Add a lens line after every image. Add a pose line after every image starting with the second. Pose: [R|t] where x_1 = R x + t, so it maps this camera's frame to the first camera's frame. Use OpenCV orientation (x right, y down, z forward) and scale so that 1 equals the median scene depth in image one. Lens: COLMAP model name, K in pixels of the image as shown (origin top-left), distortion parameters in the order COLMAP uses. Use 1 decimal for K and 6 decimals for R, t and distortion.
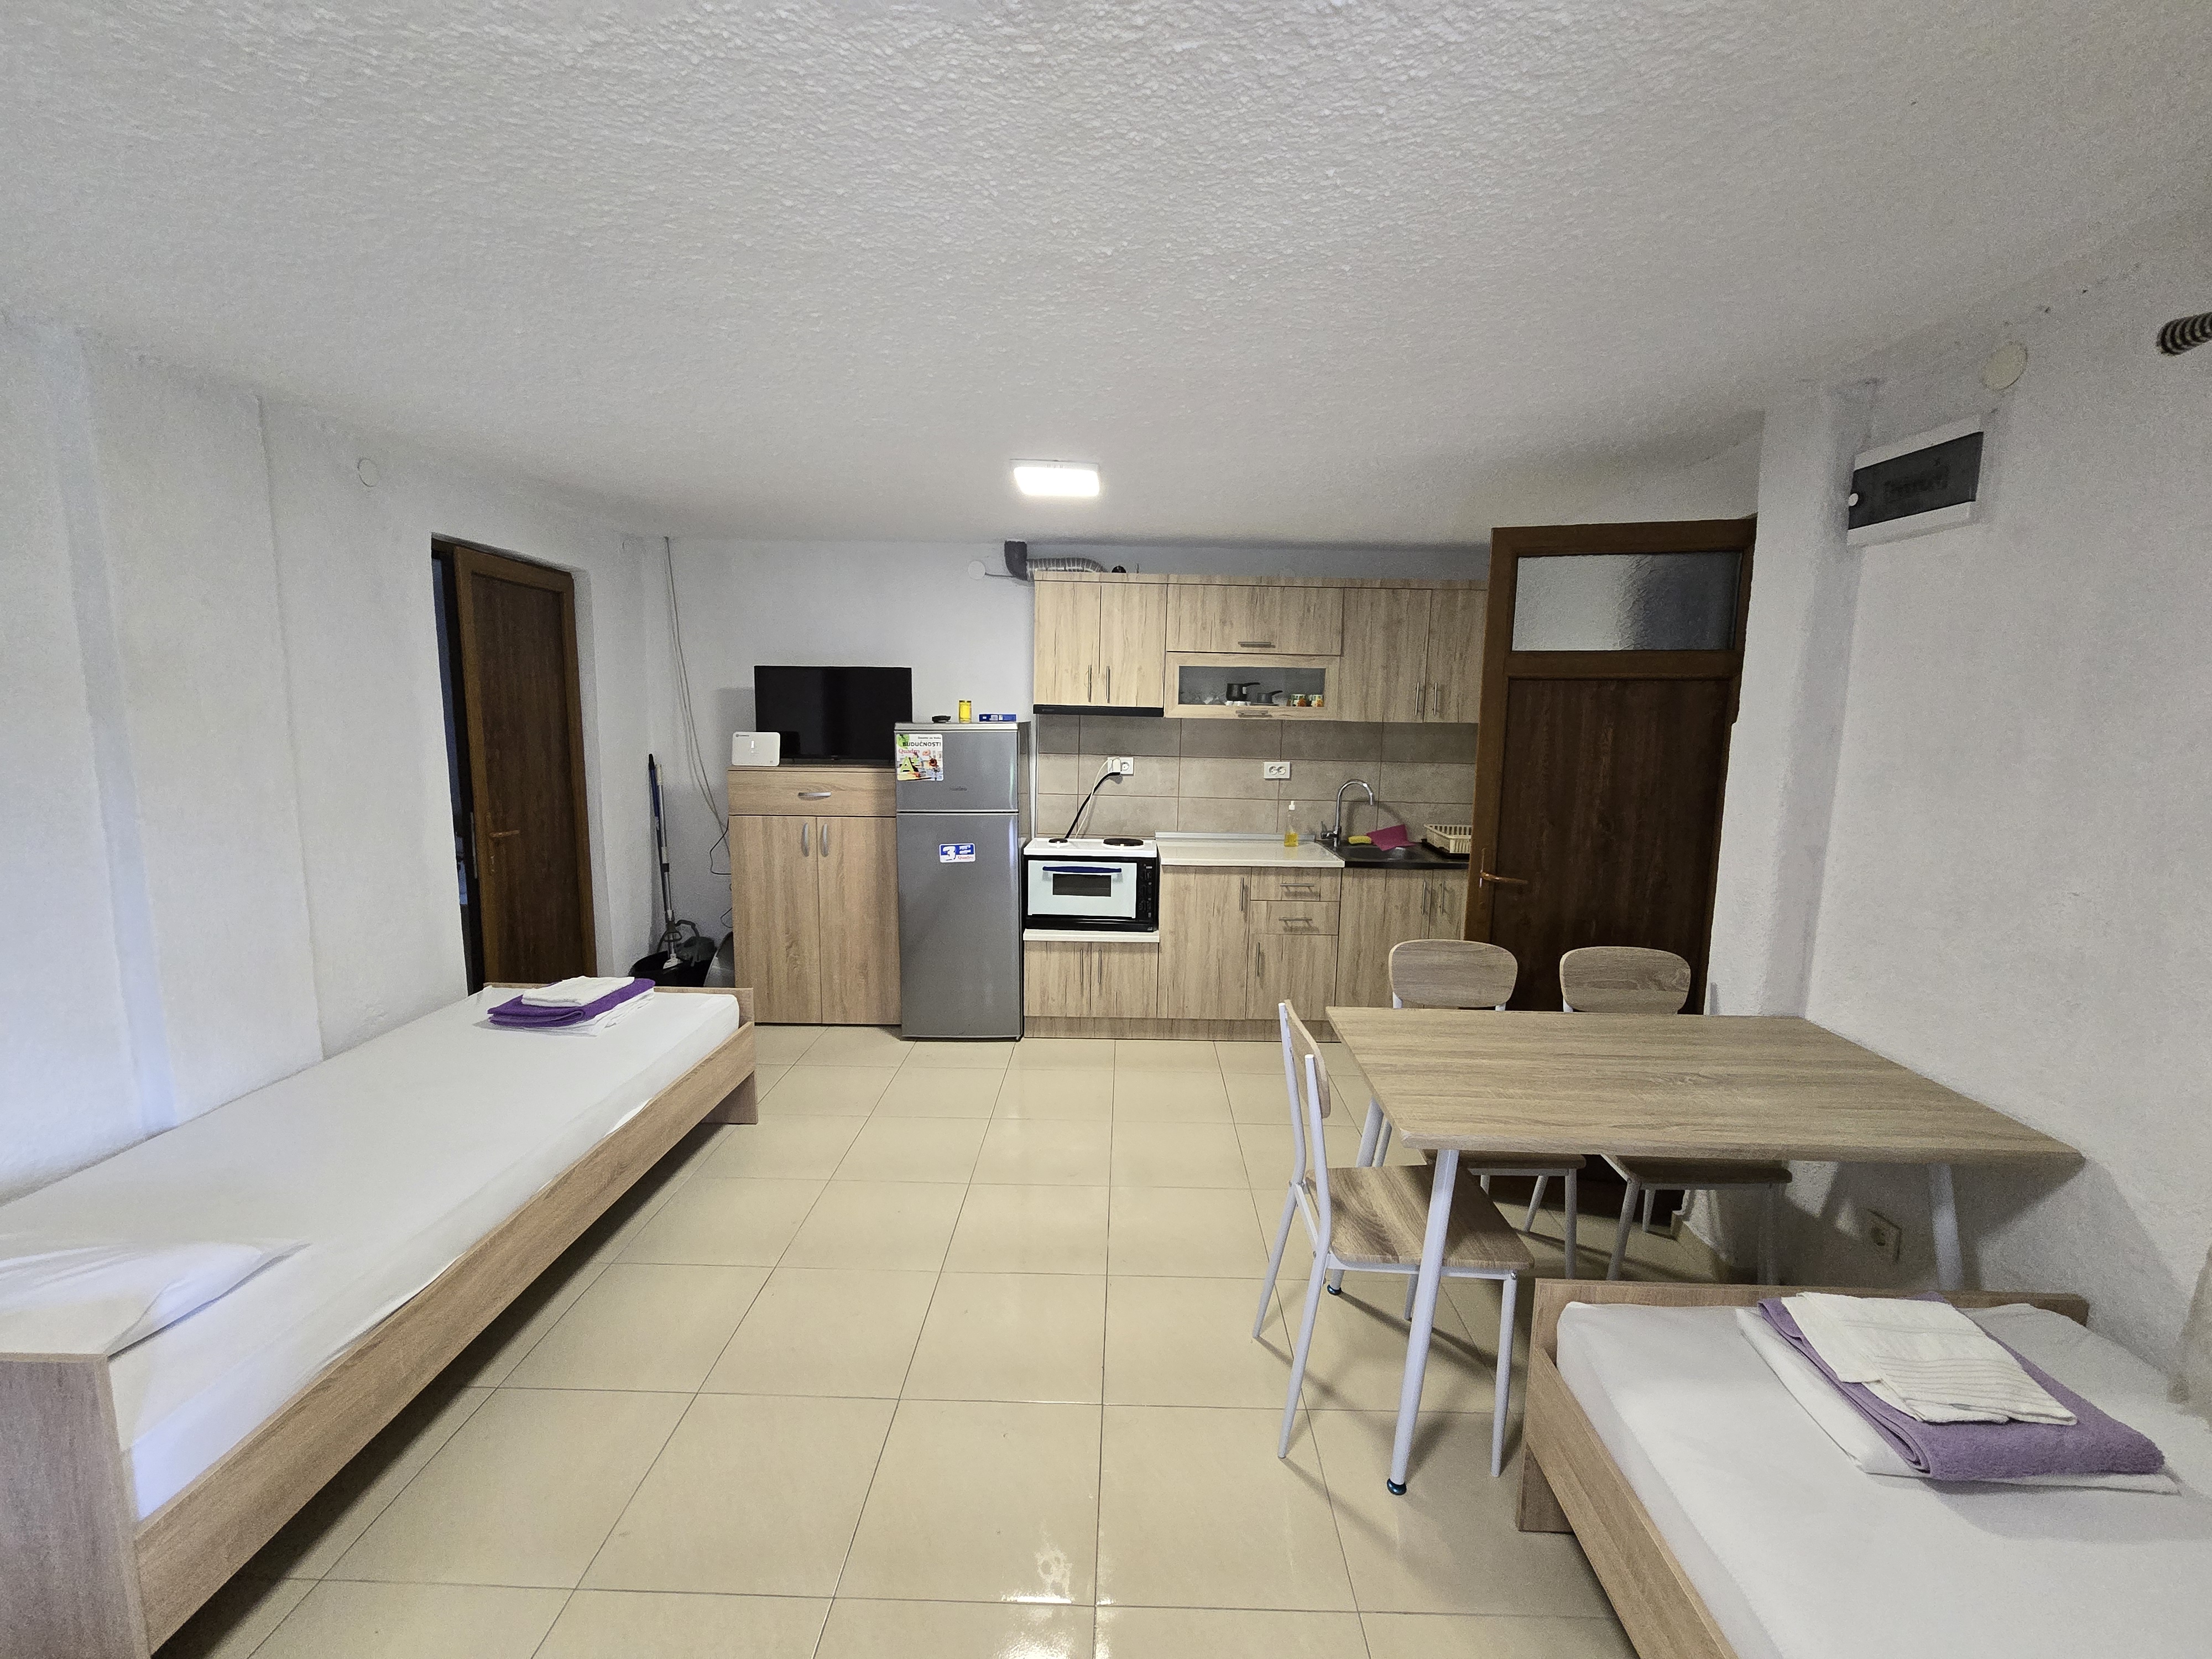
lens RADIAL K [[904.9, 0, 1112.6], [0, 904.9, 821.0], [0, 0, 1]] dist [-0.002795, -0.000701]
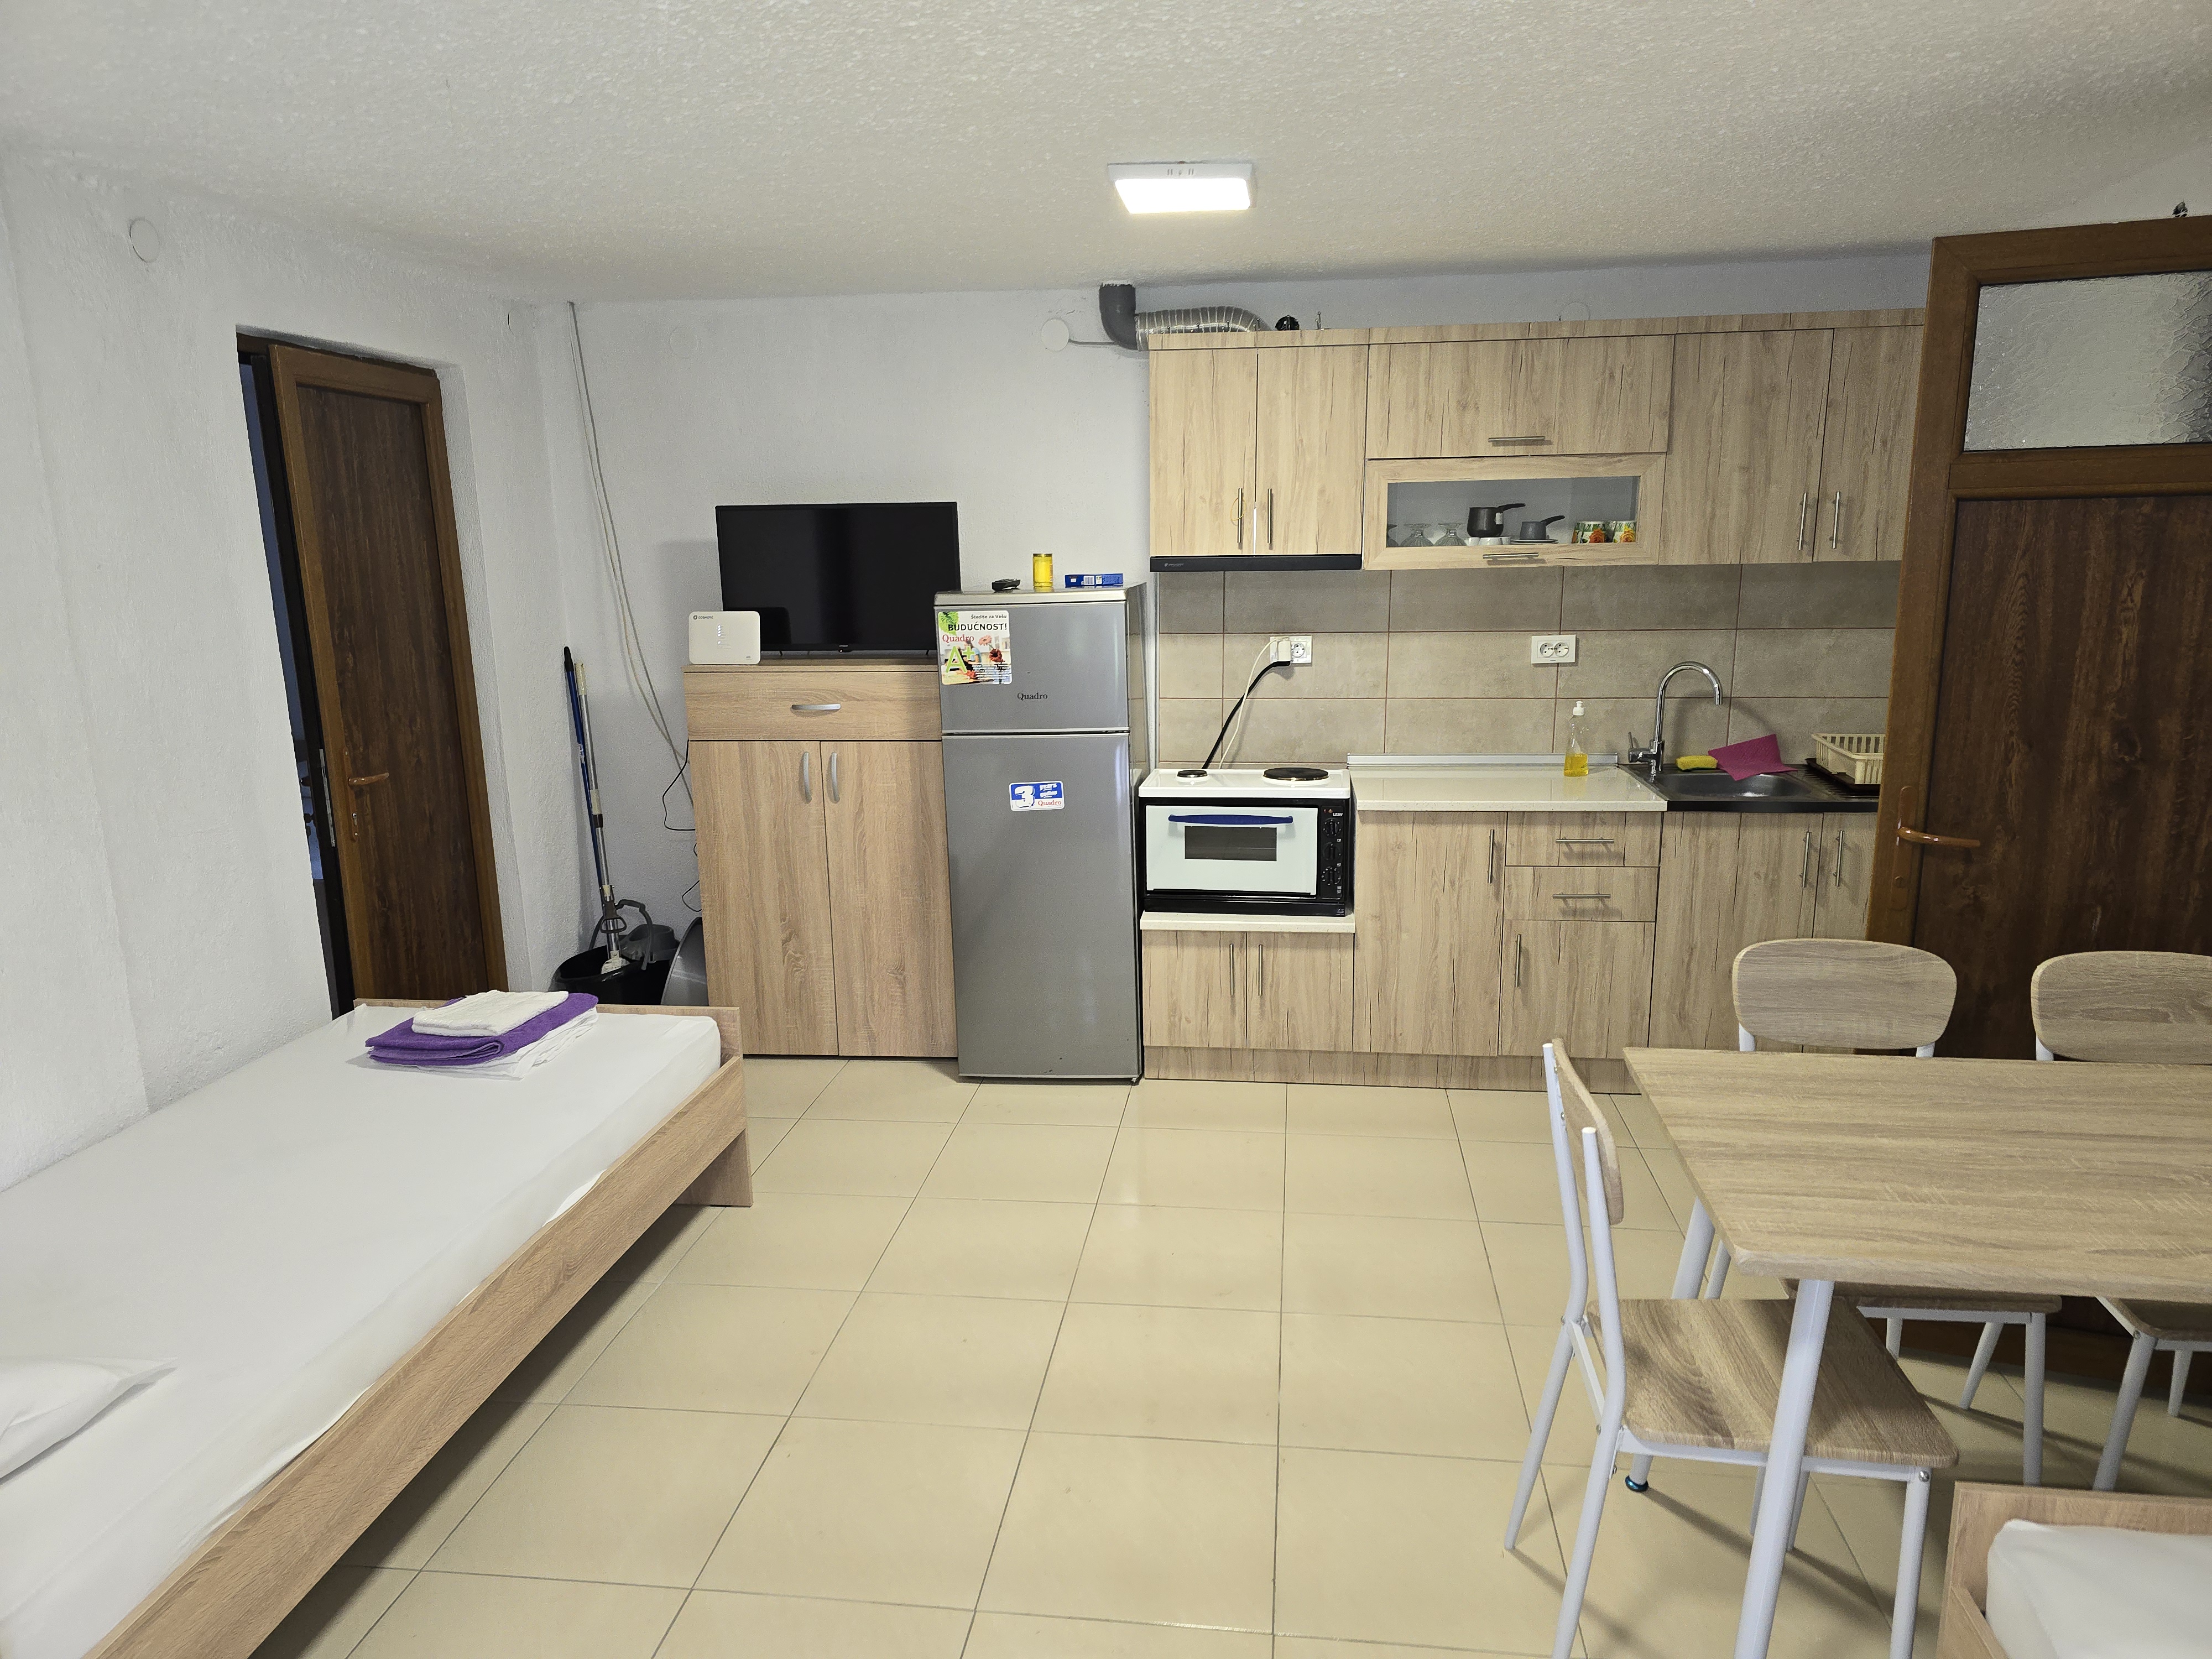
lens RADIAL K [[1475.4, 0, 1105.3], [0, 1475.4, 840.5], [0, 0, 1]] dist [0.104942, -0.119777]
pose [[0.993003, -0.009135, -0.117732, 0.000524], [0.018787, 0.996526, 0.081140, -0.017066], [0.116581, -0.082784, 0.989725, -0.035526]]
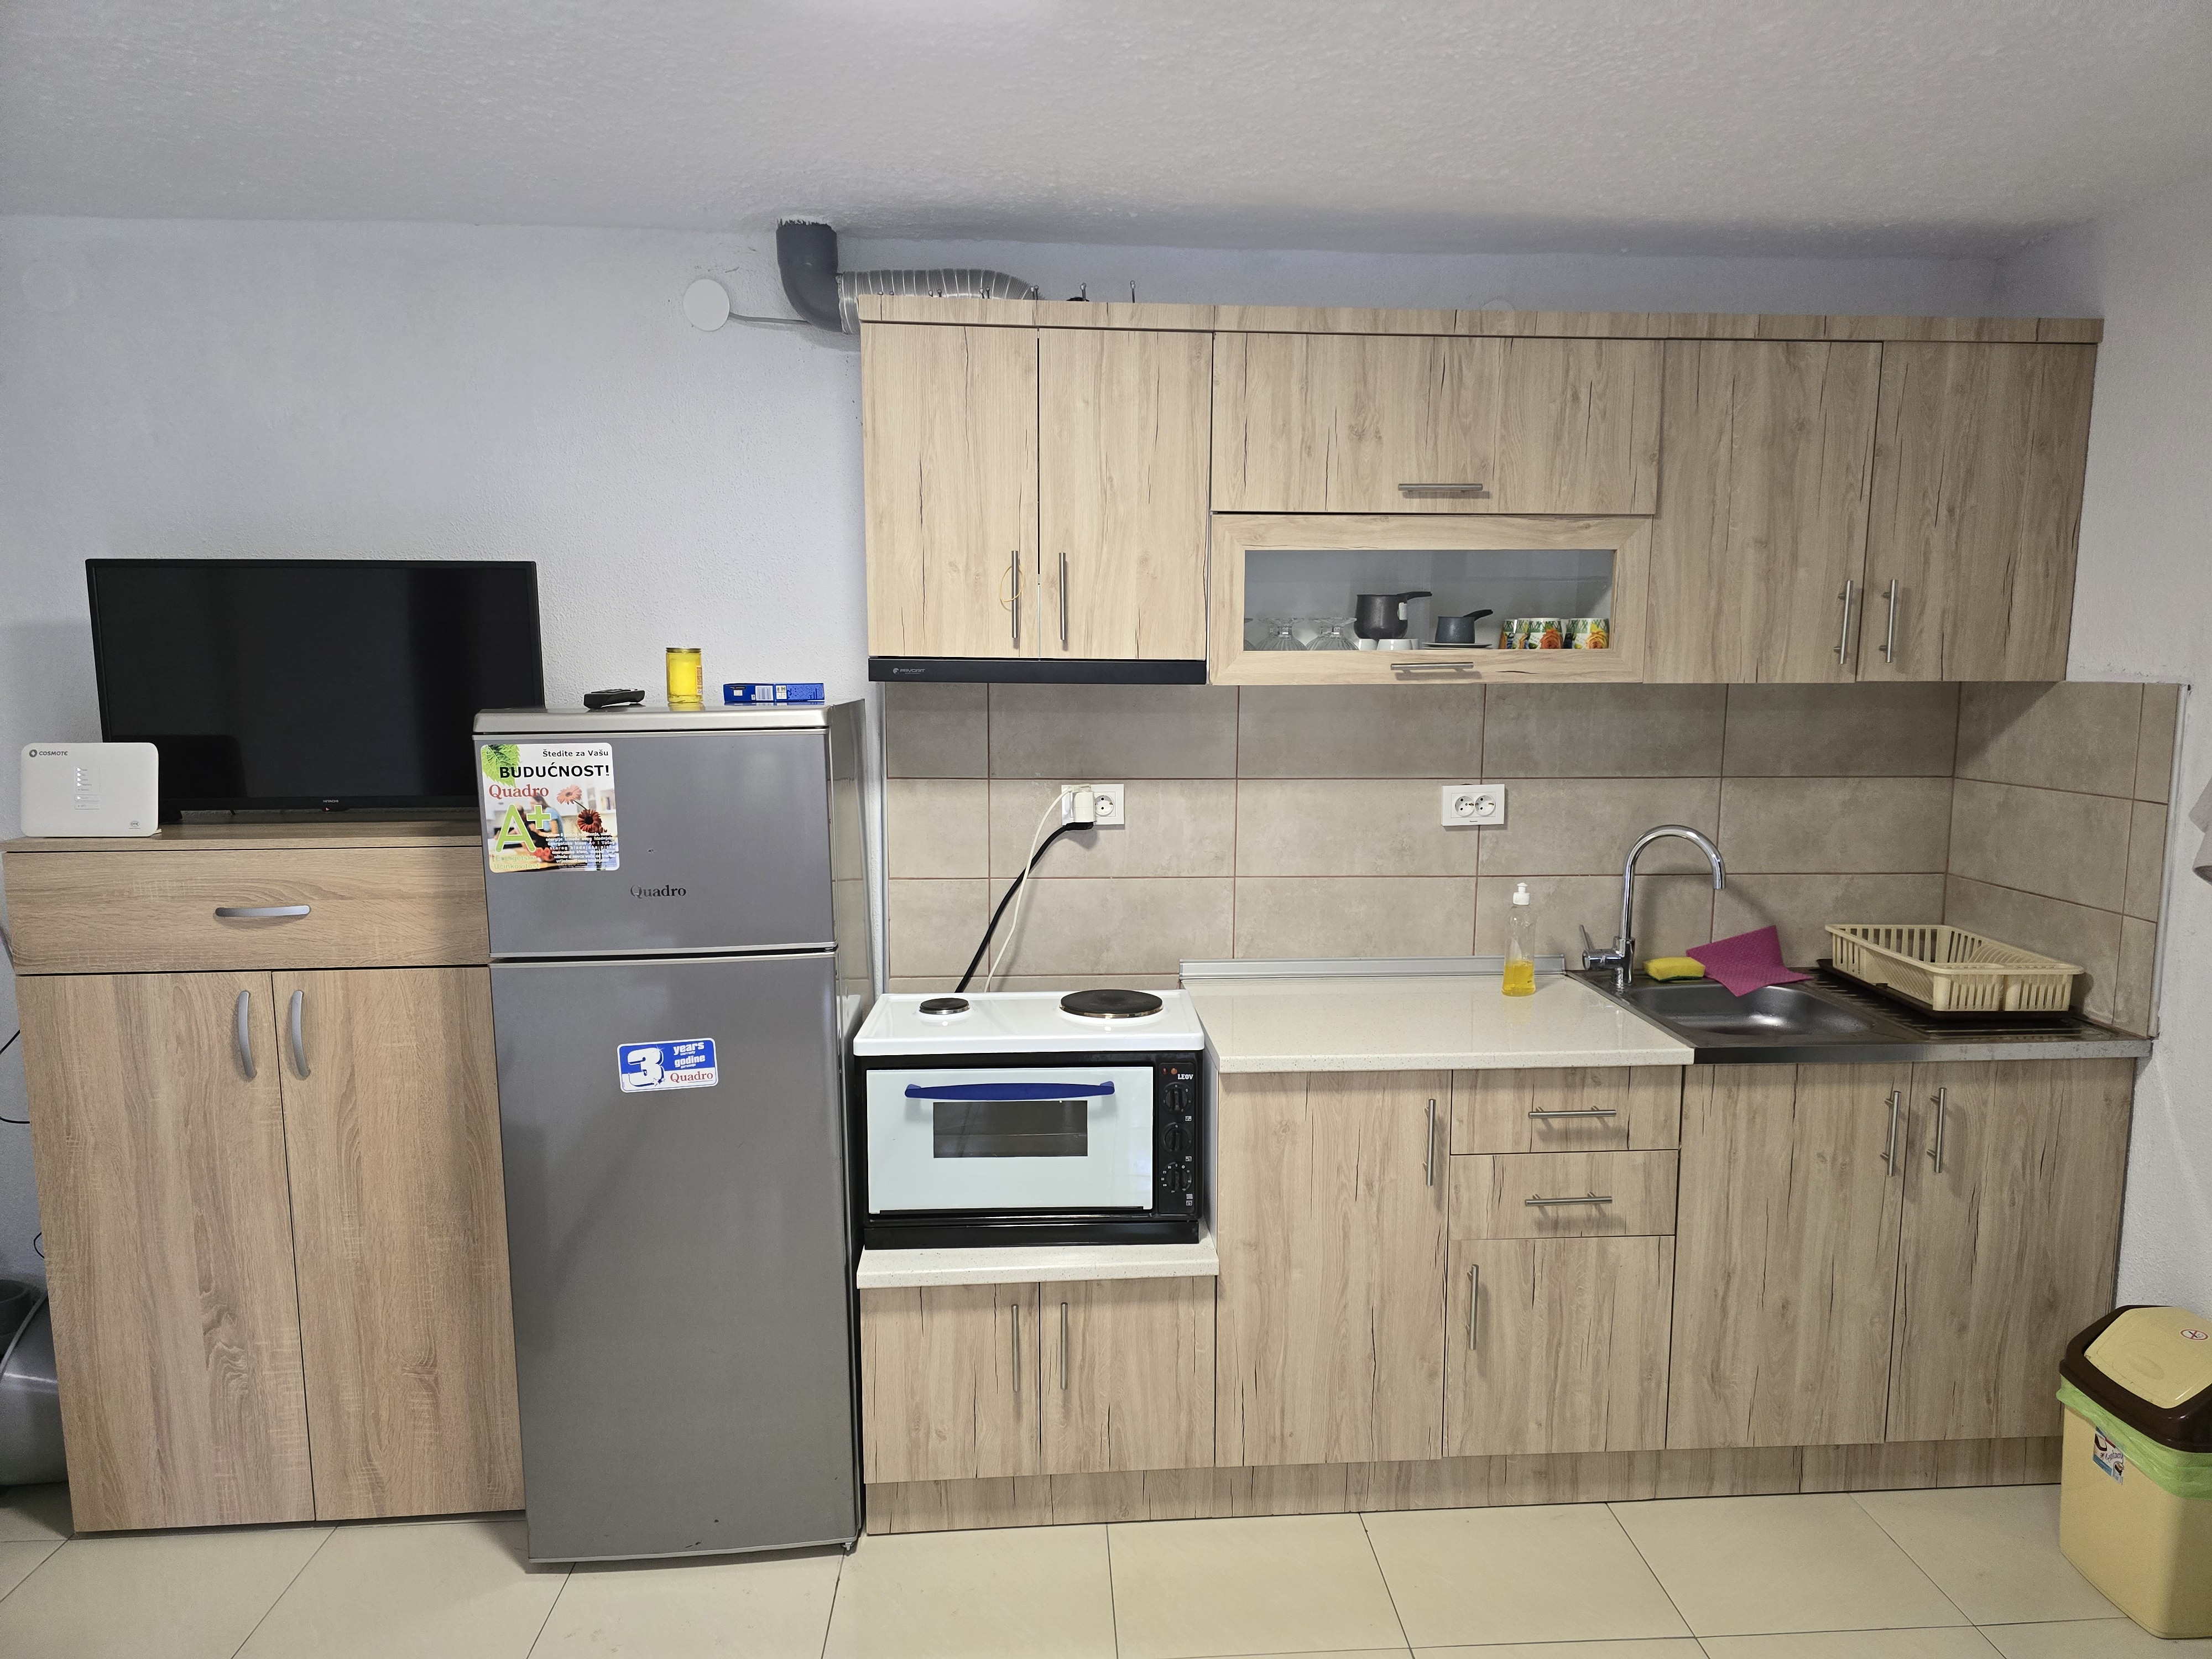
lens RADIAL K [[1480.3, 0, 1137.9], [0, 1480.3, 852.8], [0, 0, 1]] dist [0.105411, -0.124059]
pose [[0.996616, -0.027756, 0.077365, -0.025770], [0.027075, 0.999585, 0.009840, -0.050353], [-0.077606, -0.007712, 0.996954, 0.373647]]
